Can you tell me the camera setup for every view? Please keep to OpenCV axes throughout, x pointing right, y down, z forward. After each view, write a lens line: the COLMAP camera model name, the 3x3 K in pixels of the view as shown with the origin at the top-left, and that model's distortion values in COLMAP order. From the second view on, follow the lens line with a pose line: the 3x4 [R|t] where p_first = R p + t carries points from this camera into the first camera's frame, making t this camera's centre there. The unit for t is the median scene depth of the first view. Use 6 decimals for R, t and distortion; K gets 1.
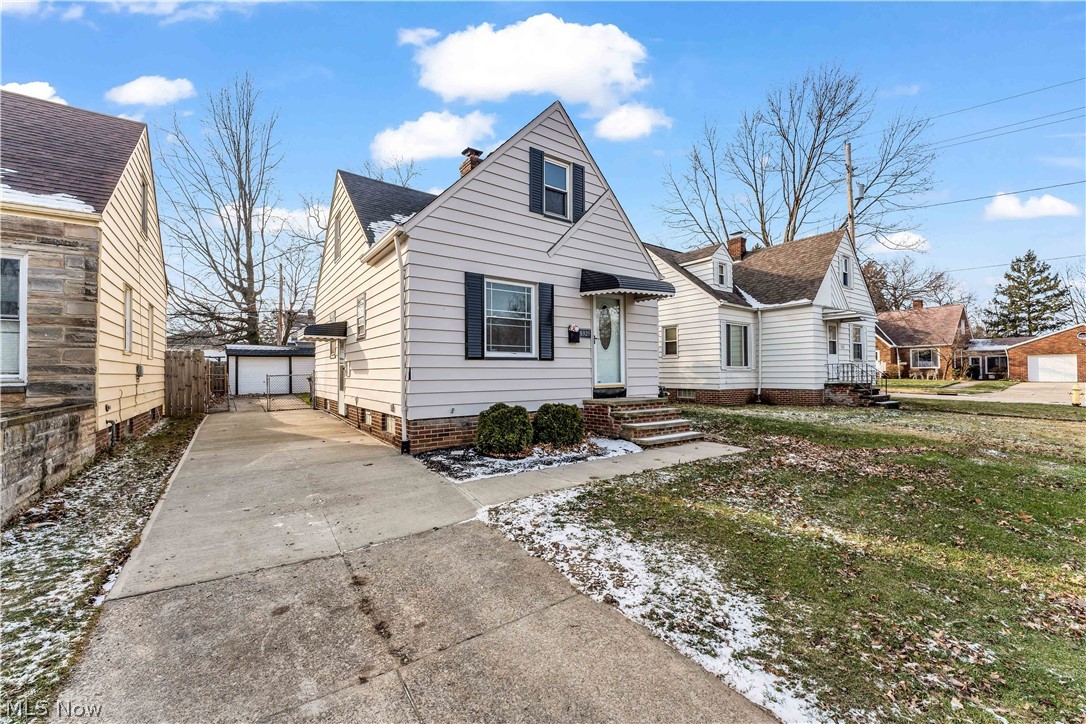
lens RADIAL K [[432.2, 0, 544.1], [0, 432.2, 364.8], [0, 0, 1]] dist [0.000778, 0.000214]
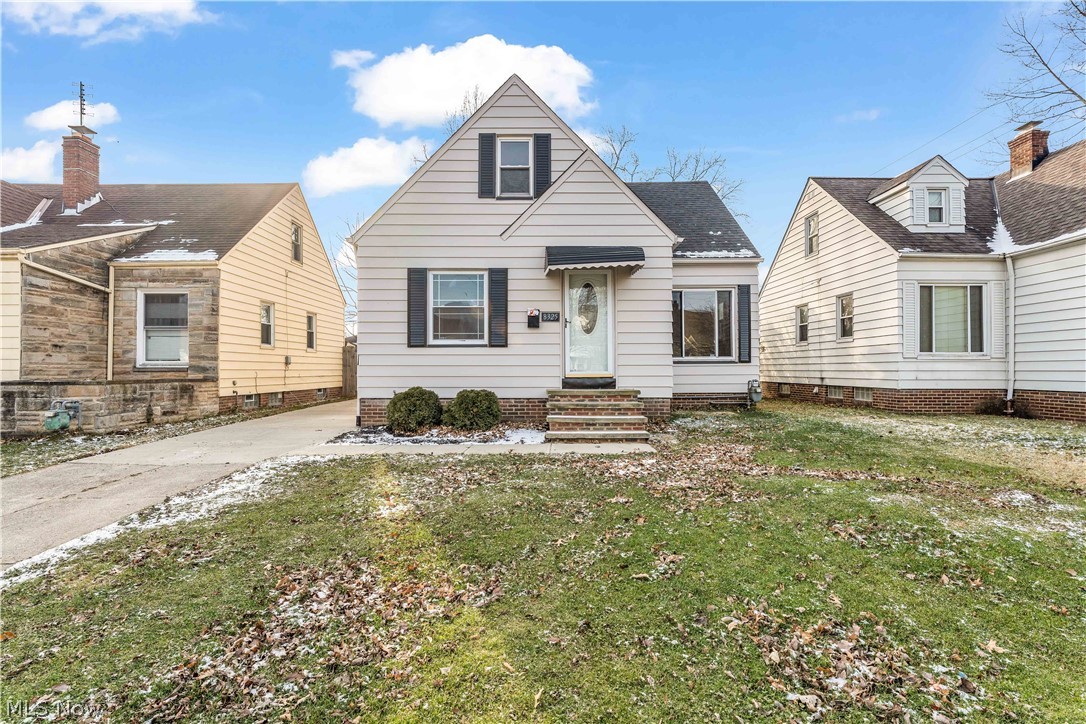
lens RADIAL K [[526.0, 0, 542.5], [0, 526.0, 365.4], [0, 0, 1]] dist [-0.001576, -0.001006]
pose [[0.812217, 0.000616, -0.583355, 0.767694], [0.006836, 0.999921, 0.010574, 0.019283], [0.583316, -0.012576, 0.812148, 0.089409]]
